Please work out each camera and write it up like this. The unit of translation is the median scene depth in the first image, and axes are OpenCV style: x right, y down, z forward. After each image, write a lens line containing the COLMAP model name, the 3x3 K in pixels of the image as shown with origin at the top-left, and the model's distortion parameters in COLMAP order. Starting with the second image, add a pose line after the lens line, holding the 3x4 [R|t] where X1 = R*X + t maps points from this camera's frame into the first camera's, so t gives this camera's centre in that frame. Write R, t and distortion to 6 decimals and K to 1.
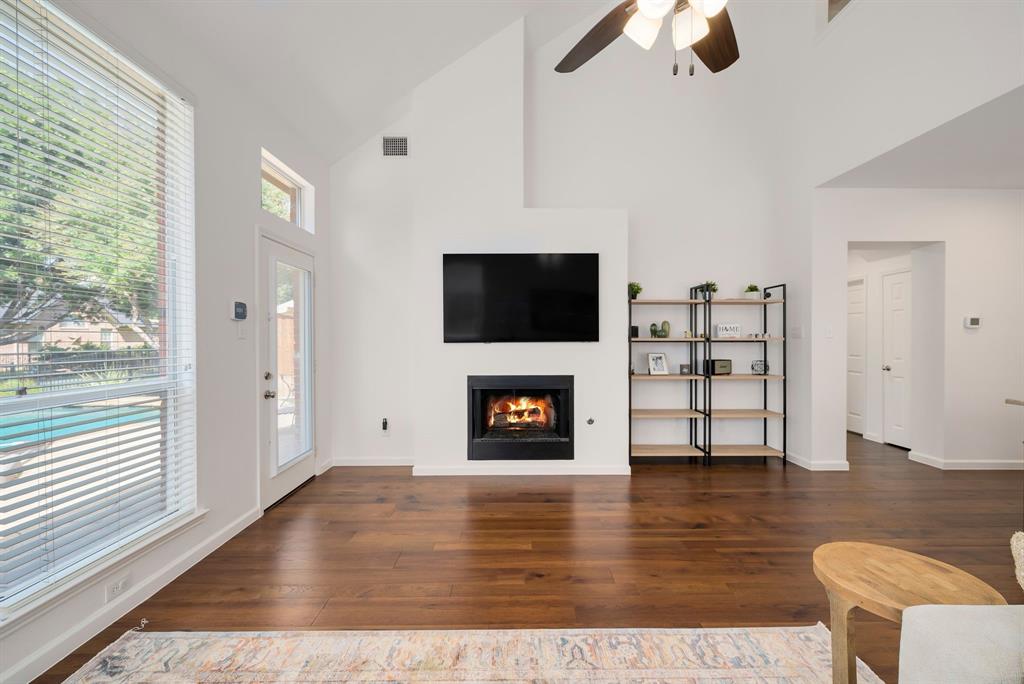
lens RADIAL K [[412.0, 0, 518.4], [0, 412.0, 338.4], [0, 0, 1]] dist [-0.000116, 0.000016]
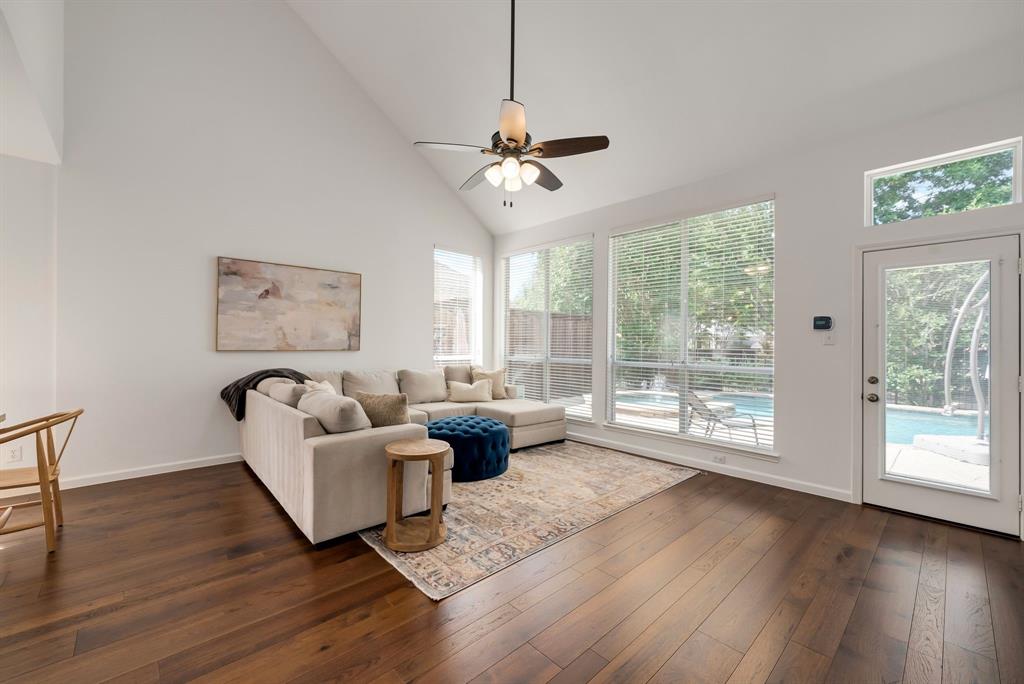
lens RADIAL K [[412.0, 0, 518.4], [0, 412.0, 338.4], [0, 0, 1]] dist [-0.000116, 0.000016]
pose [[-0.739488, -0.010551, -0.673088, 1.409744], [-0.007852, 0.999944, -0.007049, -0.004447], [0.673124, 0.000072, -0.739529, 2.094408]]
